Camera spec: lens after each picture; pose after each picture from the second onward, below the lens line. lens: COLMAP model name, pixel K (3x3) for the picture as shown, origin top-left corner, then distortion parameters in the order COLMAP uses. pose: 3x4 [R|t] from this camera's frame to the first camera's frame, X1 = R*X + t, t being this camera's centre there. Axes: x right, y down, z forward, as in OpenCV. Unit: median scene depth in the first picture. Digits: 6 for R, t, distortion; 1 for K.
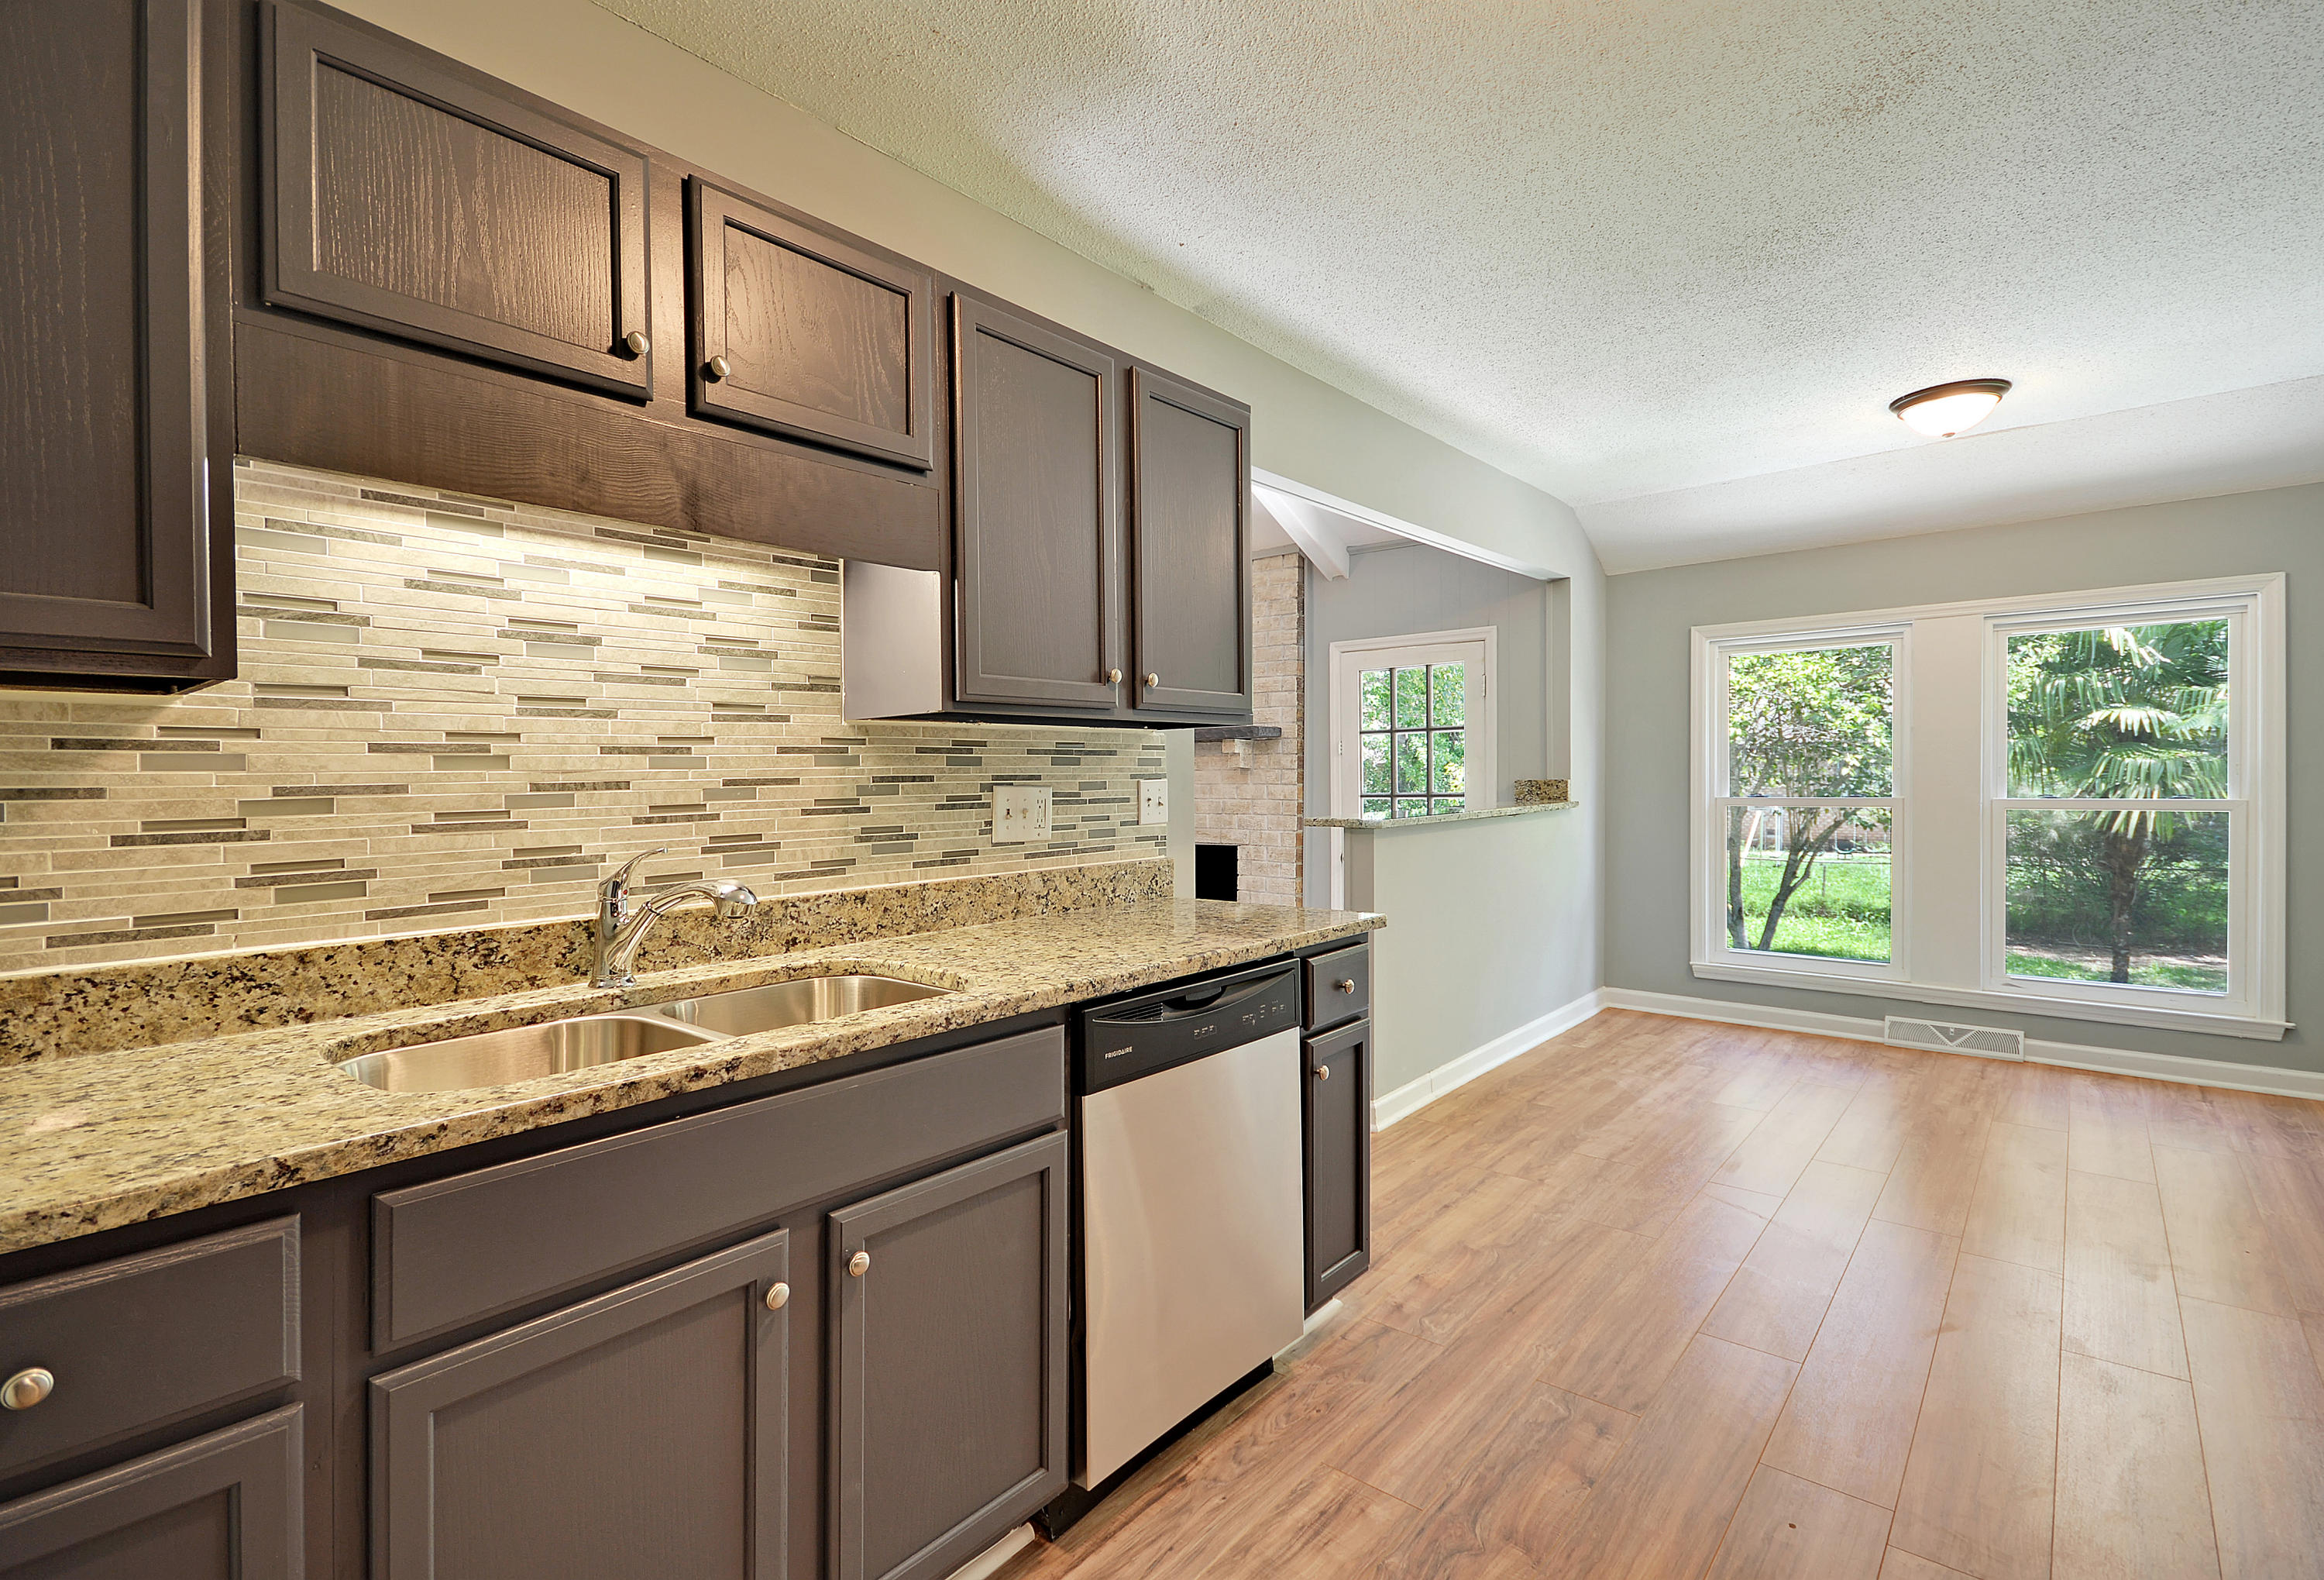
lens RADIAL K [[1055.2, 0, 1170.6], [0, 1055.2, 794.7], [0, 0, 1]] dist [-0.000766, -0.000422]
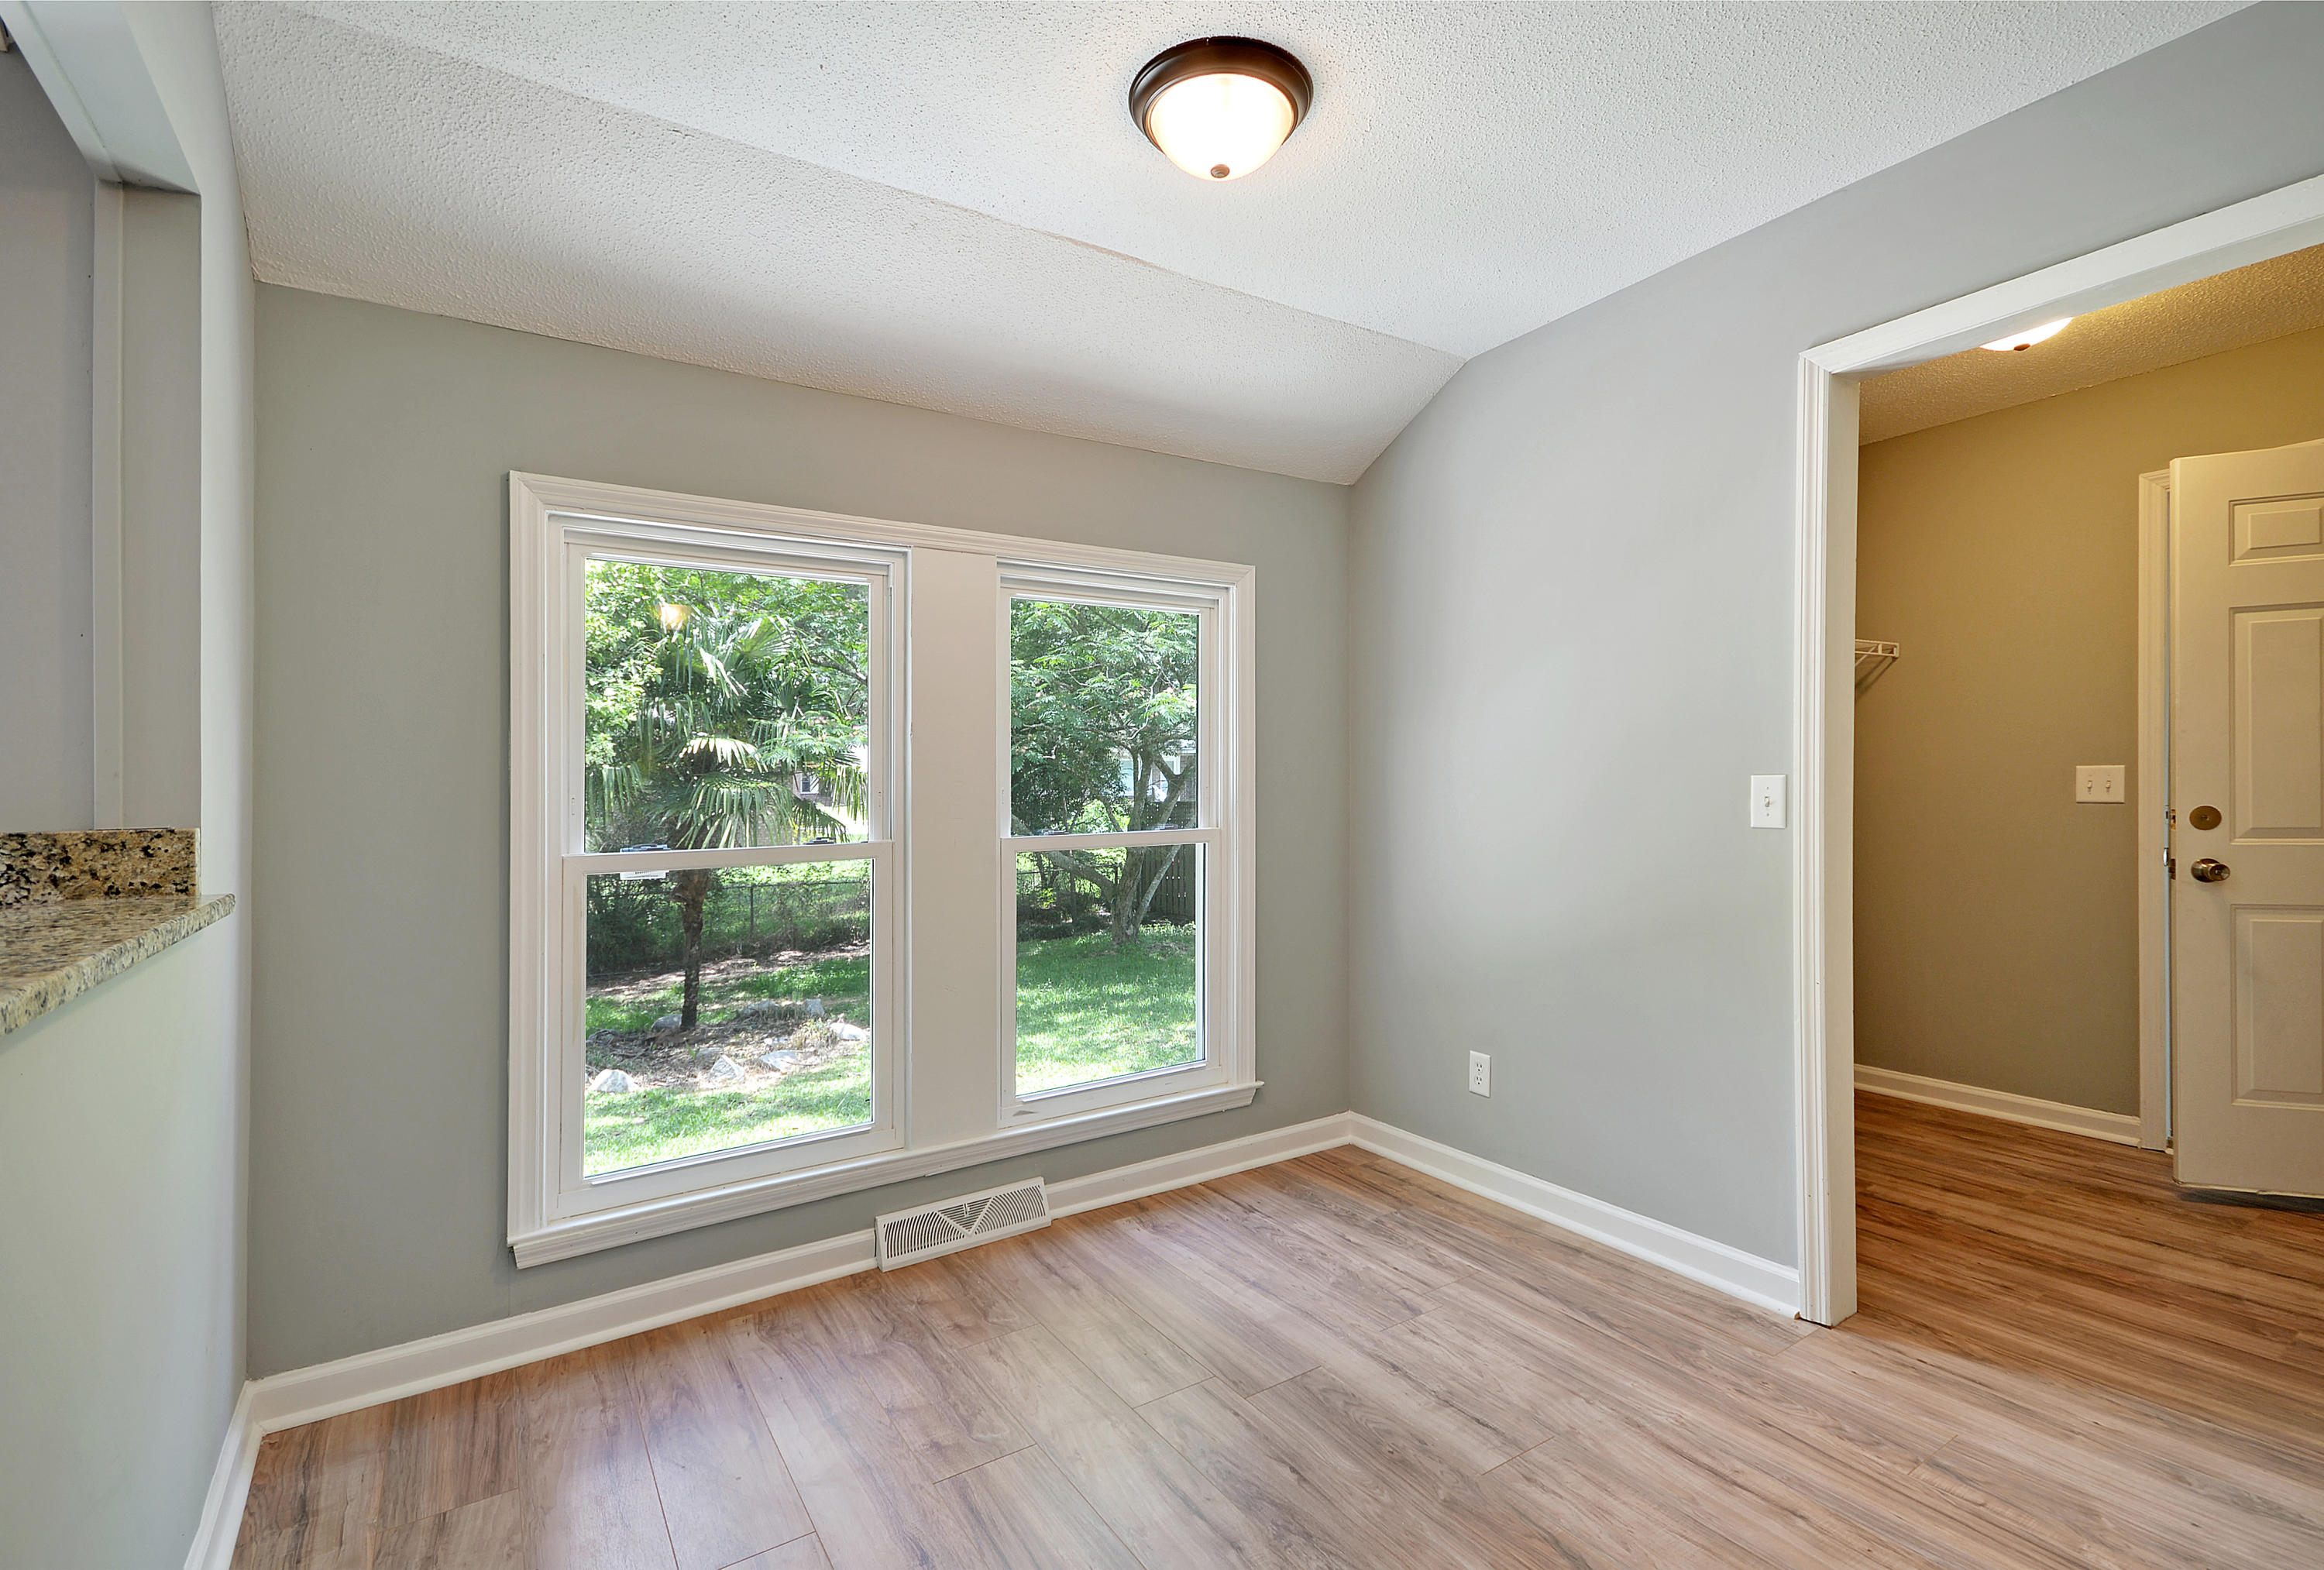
lens RADIAL K [[1055.0, 0, 1168.8], [0, 1055.0, 794.0], [0, 0, 1]] dist [-0.000766, -0.000422]
pose [[0.277382, 0.001732, 0.960758, 0.316087], [0.029439, 0.999513, -0.010302, -0.026505], [-0.960309, 0.031141, 0.277196, 1.310807]]
